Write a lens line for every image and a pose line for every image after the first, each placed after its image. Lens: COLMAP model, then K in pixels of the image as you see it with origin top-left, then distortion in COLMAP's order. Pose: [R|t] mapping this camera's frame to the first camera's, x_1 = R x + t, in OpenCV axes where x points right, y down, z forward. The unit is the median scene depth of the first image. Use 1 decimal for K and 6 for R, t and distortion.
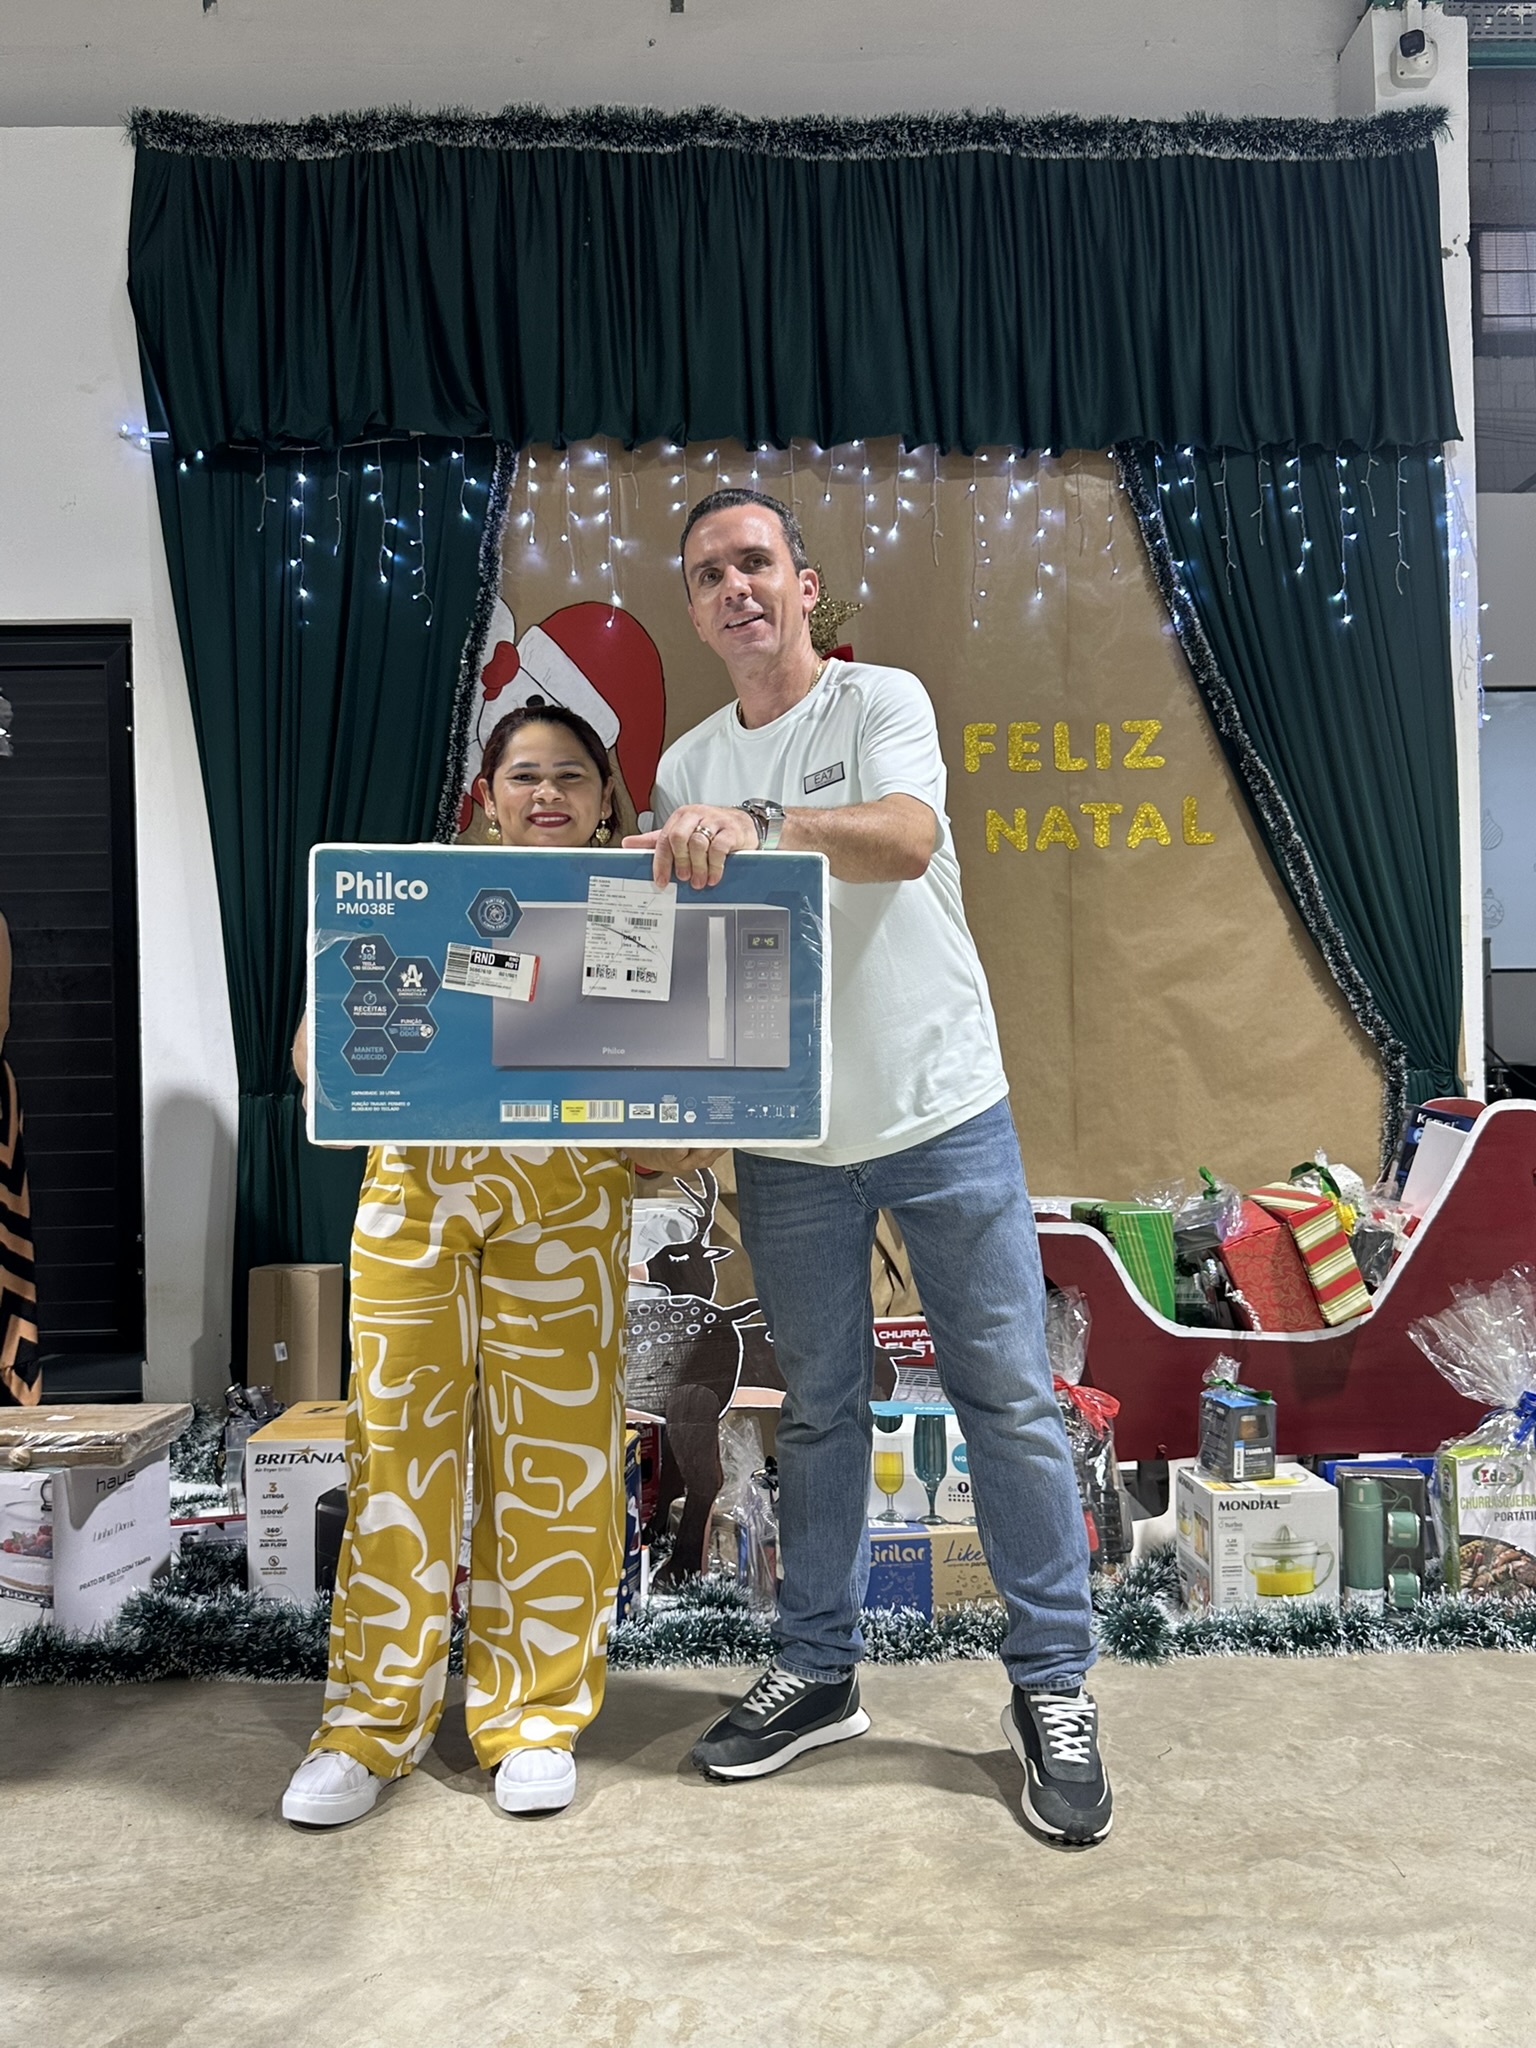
lens RADIAL K [[1928.8, 0, 804.5], [0, 1928.8, 1012.0], [0, 0, 1]] dist [0.033471, -0.050974]
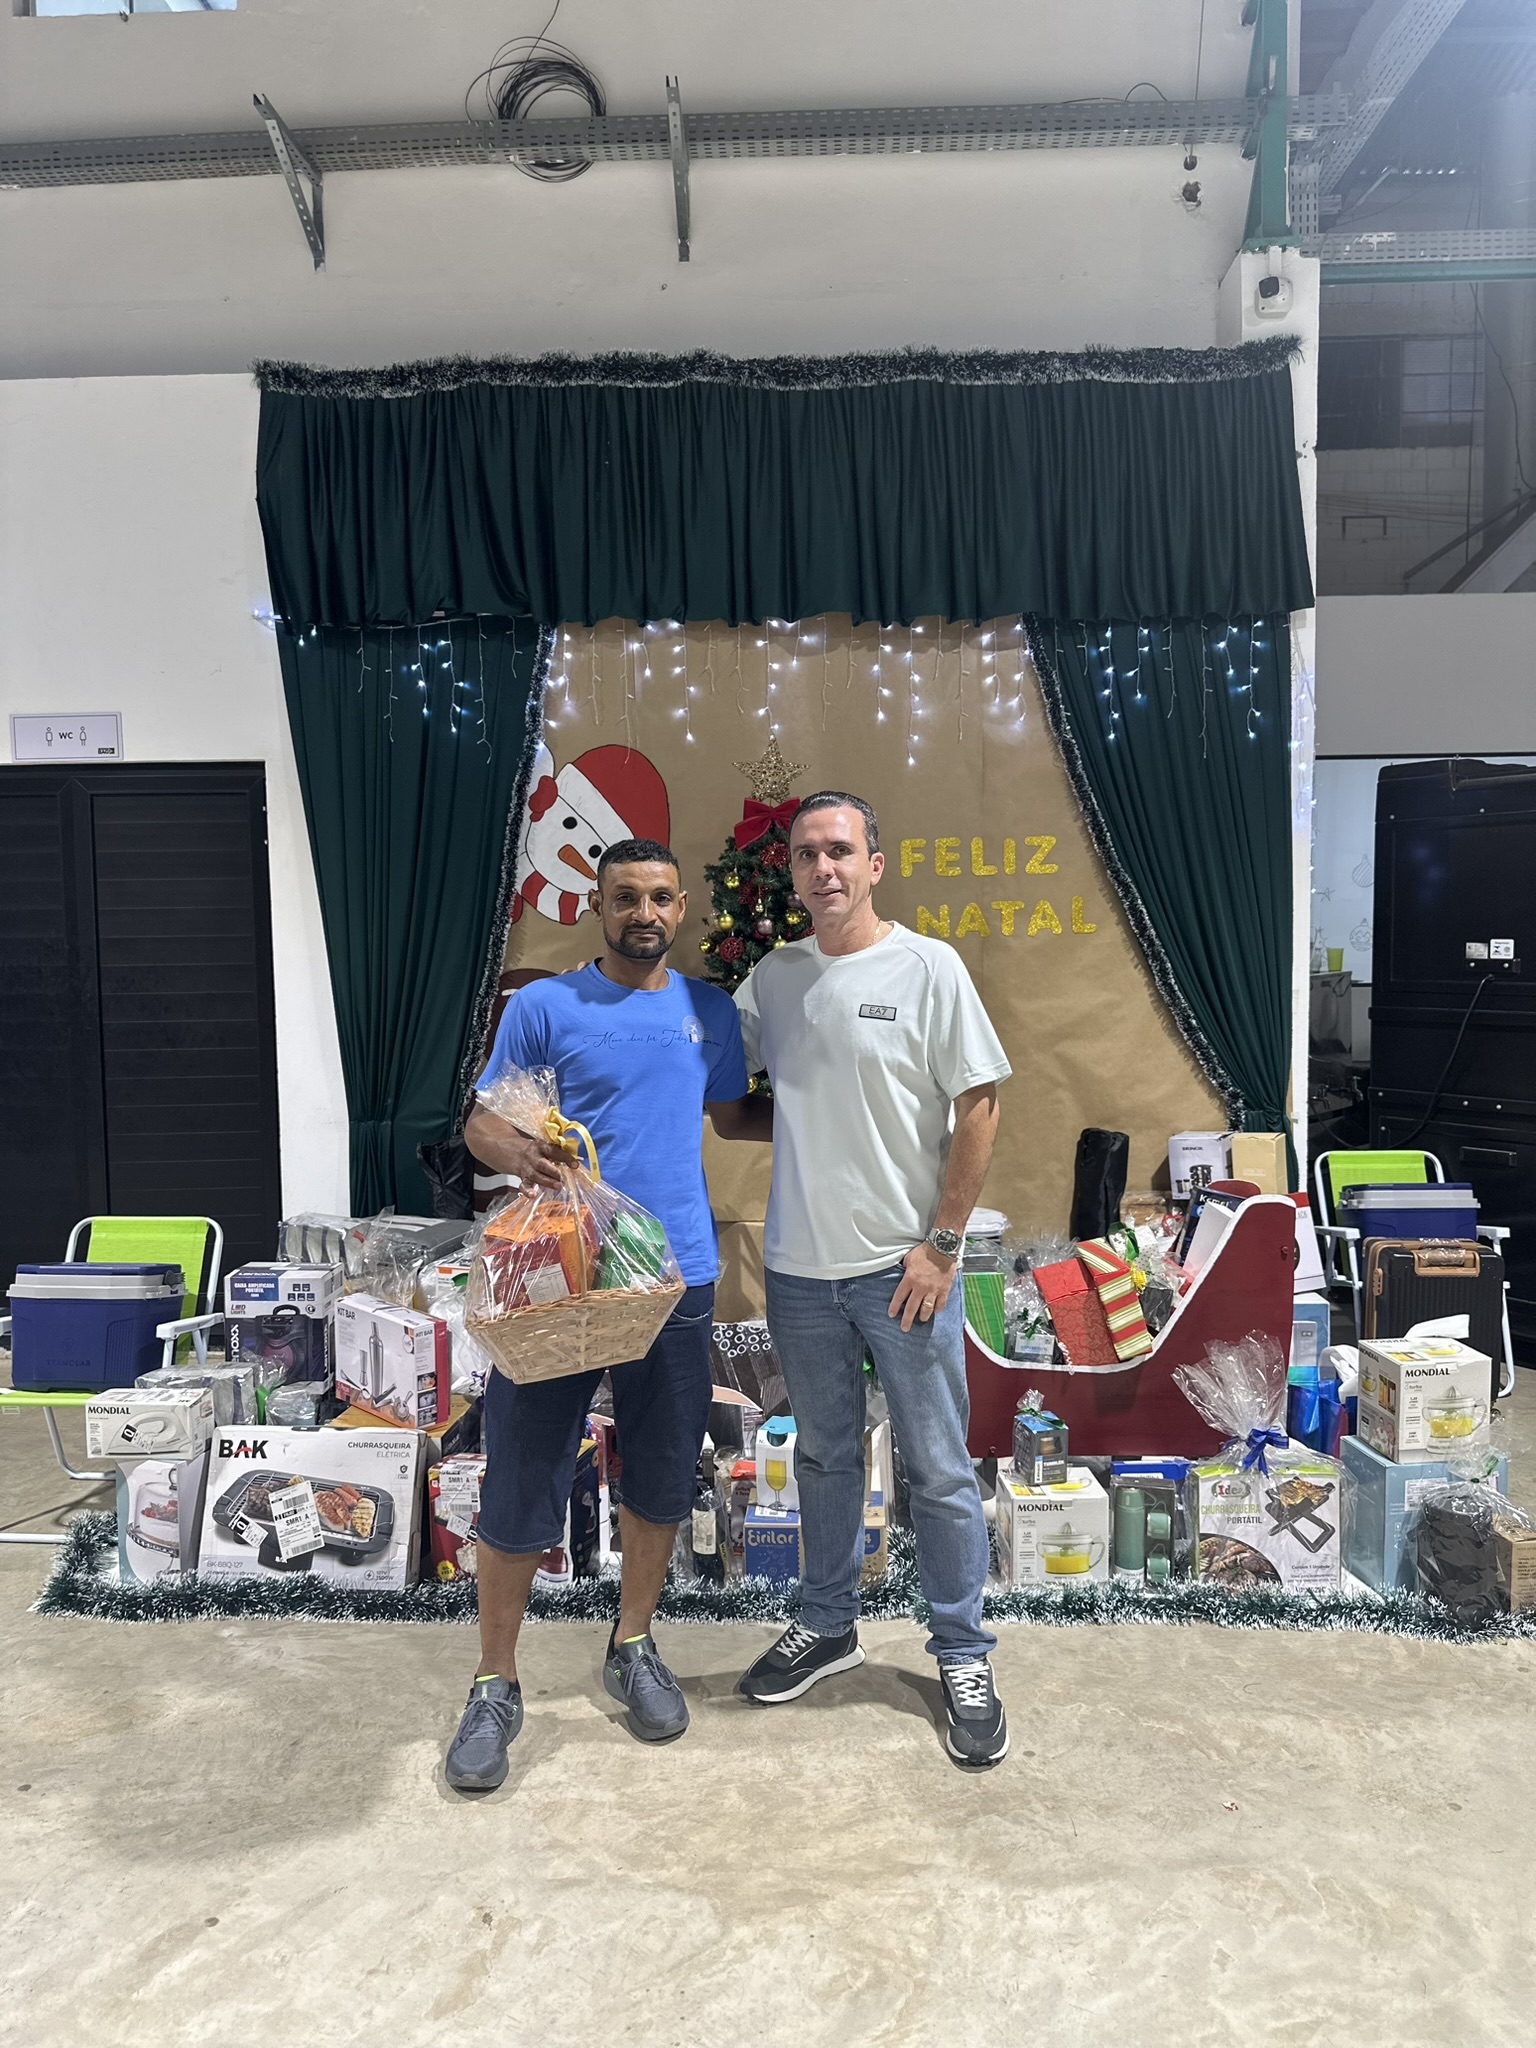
lens RADIAL K [[1561.7, 0, 782.3], [0, 1561.7, 1028.0], [0, 0, 1]] dist [0.033760, -0.041123]
pose [[0.997800, 0.010793, -0.065406, 0.075396], [-0.006128, 0.997450, 0.071103, -0.099509], [0.066006, -0.070546, 0.995322, -0.048709]]
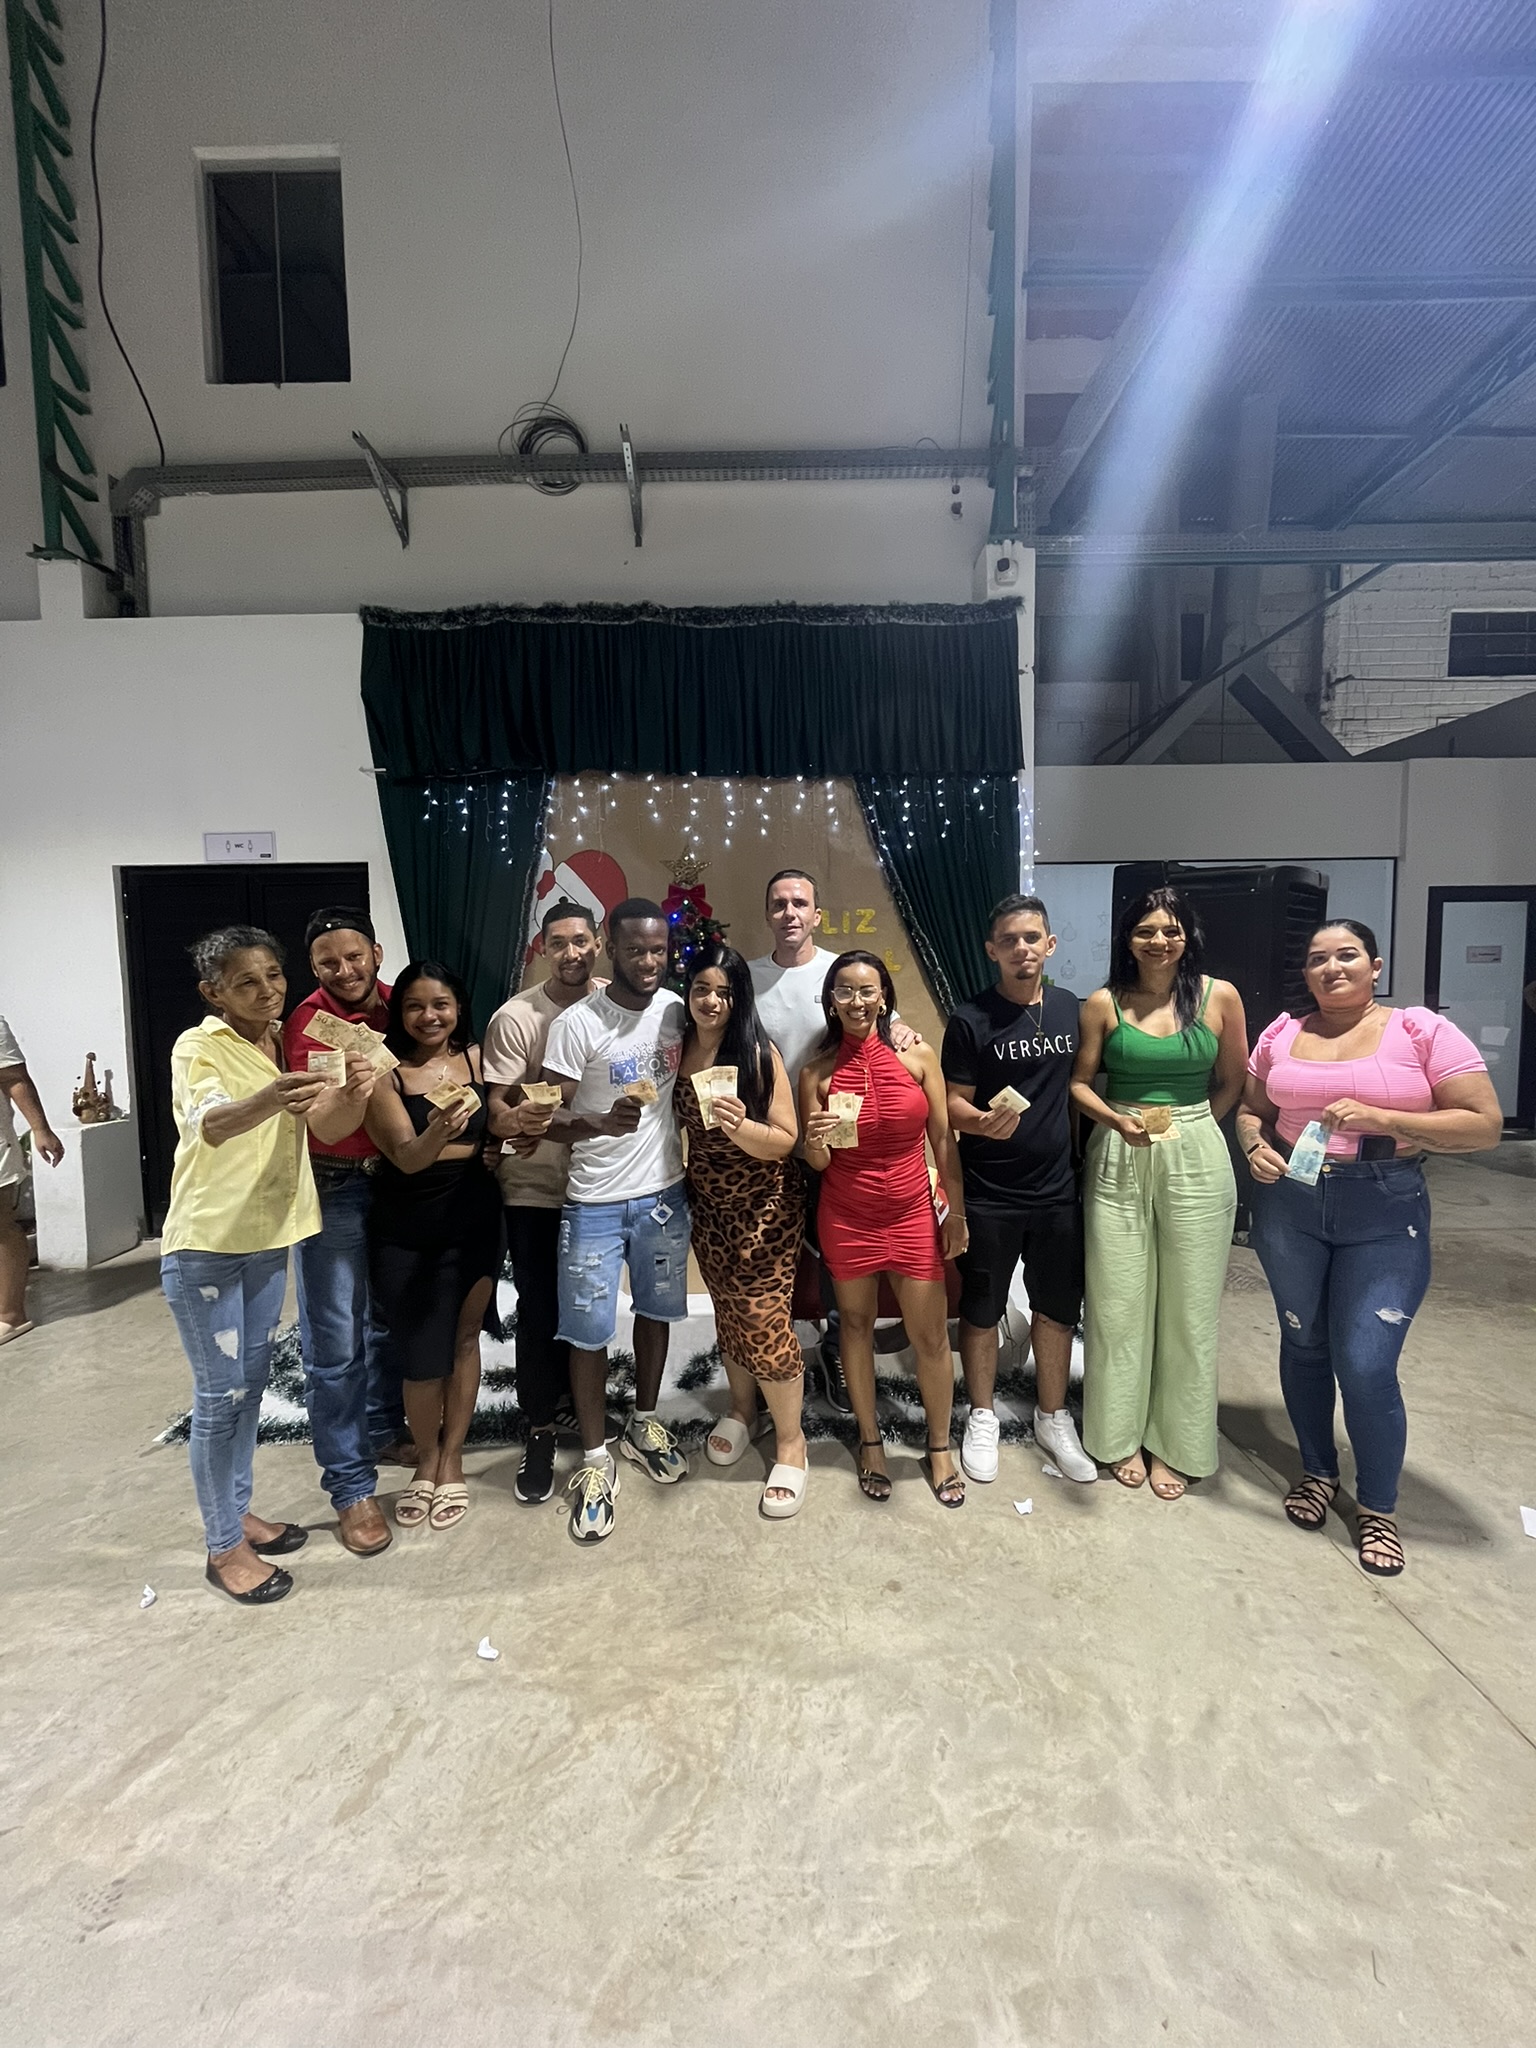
lens RADIAL K [[886.7, 0, 777.7], [0, 886.7, 1019.3], [0, 0, 1]] dist [0.000333, 0.000432]
pose [[0.999374, 0.008183, -0.034424, 0.121279], [-0.005672, 0.997359, 0.072408, -0.106772], [0.034926, -0.072168, 0.996781, 0.068188]]
